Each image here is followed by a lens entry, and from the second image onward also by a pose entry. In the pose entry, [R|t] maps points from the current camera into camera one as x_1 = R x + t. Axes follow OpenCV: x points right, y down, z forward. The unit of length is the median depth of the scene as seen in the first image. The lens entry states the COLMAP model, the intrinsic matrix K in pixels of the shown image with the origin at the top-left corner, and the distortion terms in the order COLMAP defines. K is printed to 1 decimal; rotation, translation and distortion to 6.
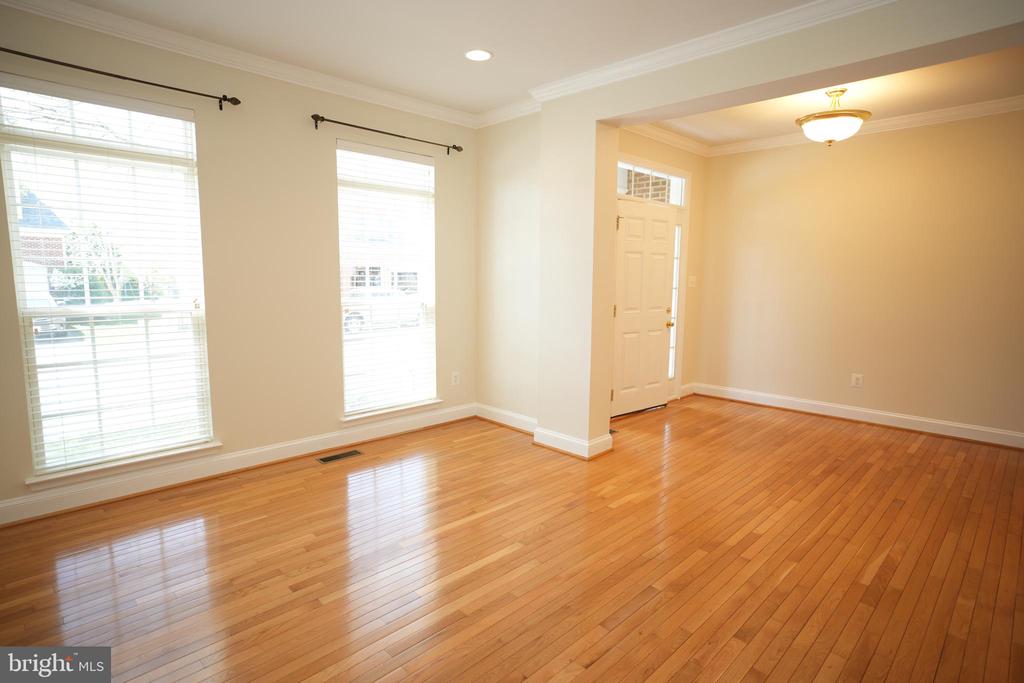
lens RADIAL K [[536.1, 0, 512.0], [0, 536.1, 341.5], [0, 0, 1]] dist [-0.001892, 0.000494]
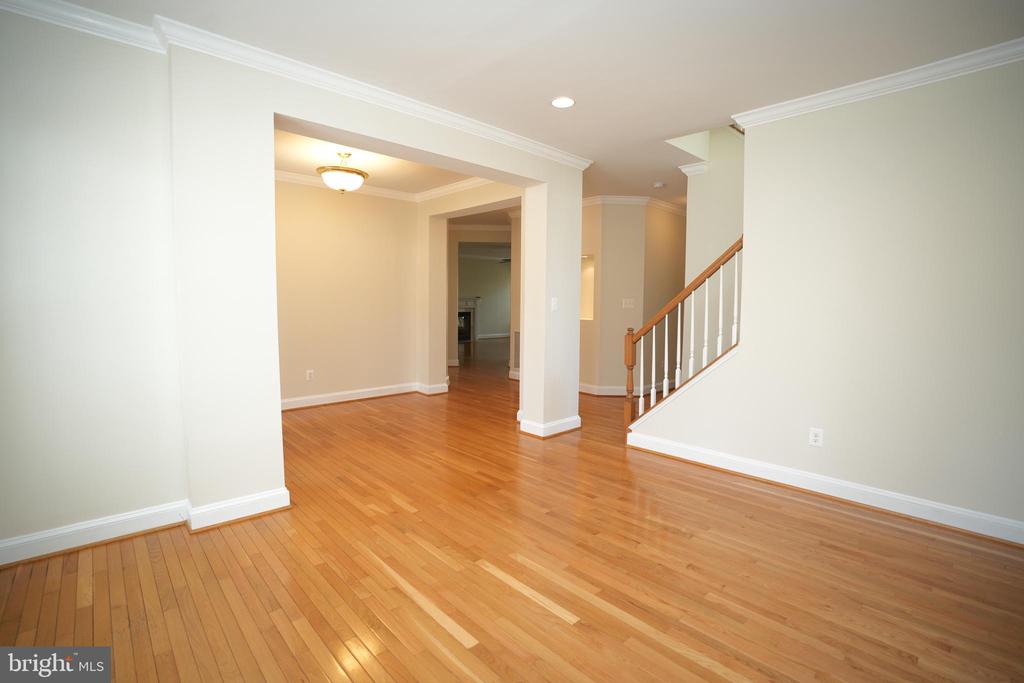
lens RADIAL K [[470.2, 0, 512.0], [0, 470.2, 341.5], [0, 0, 1]] dist [-0.075858, 0.020885]
pose [[0.028419, -0.095641, 0.995010, -0.625914], [0.114818, 0.989136, 0.091797, -0.075347], [-0.992980, 0.111637, 0.039092, 0.677419]]
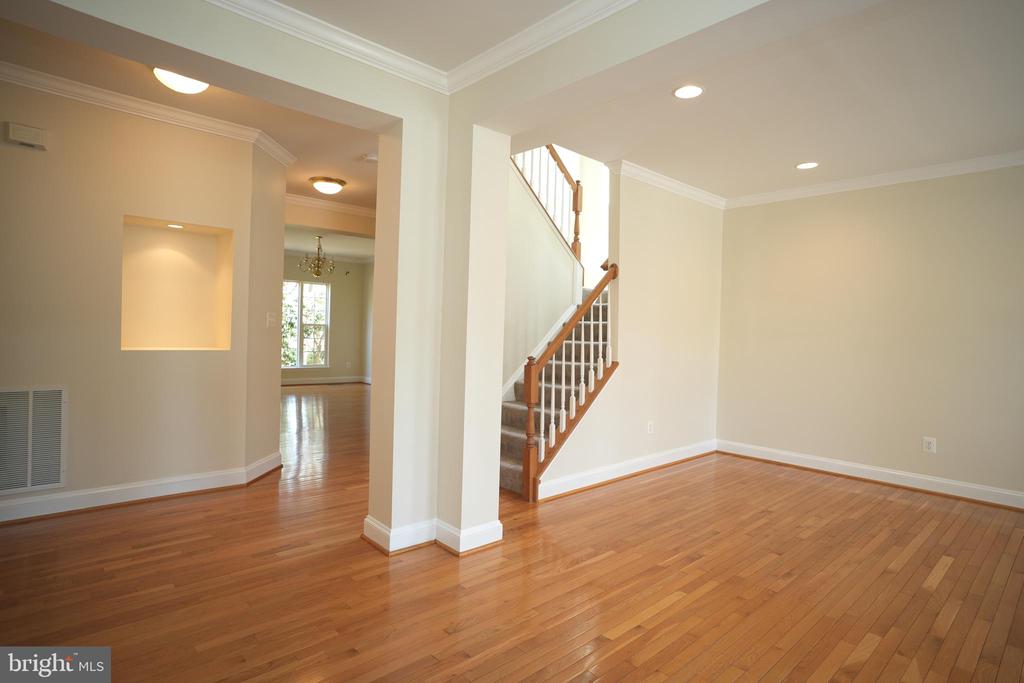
lens RADIAL K [[536.1, 0, 512.0], [0, 536.1, 341.5], [0, 0, 1]] dist [-0.001892, 0.000494]
pose [[-0.998785, -0.038379, 0.030906, 0.610212], [-0.033654, 0.989428, 0.141067, -0.152353], [-0.035994, 0.139855, -0.989518, 1.535986]]
